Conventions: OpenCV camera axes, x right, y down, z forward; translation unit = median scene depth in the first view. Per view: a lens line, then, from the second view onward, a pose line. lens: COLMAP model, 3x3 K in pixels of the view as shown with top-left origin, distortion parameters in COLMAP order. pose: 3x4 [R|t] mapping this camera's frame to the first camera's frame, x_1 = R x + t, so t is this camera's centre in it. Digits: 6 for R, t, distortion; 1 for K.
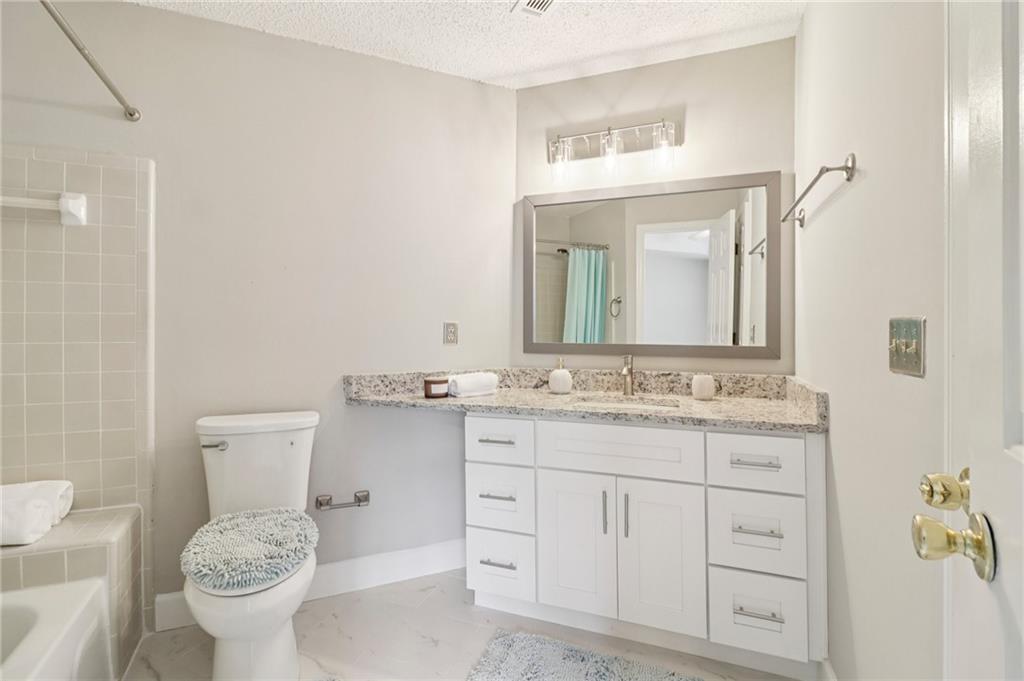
lens RADIAL K [[478.9, 0, 511.3], [0, 478.9, 338.9], [0, 0, 1]] dist [-0.002294, -0.002666]
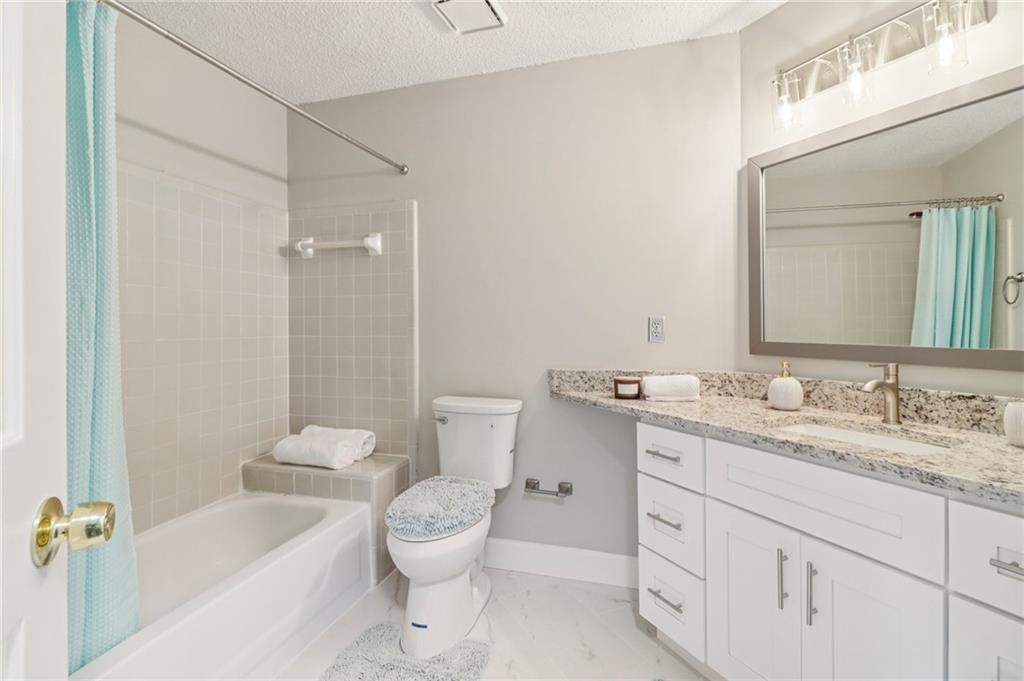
lens RADIAL K [[478.9, 0, 512.9], [0, 478.9, 332.5], [0, 0, 1]] dist [-0.002294, -0.002666]
pose [[0.750320, 0.004027, -0.661062, 0.295322], [-0.007184, 0.999972, -0.002063, -0.003193], [0.661036, 0.006297, 0.750328, 0.154996]]
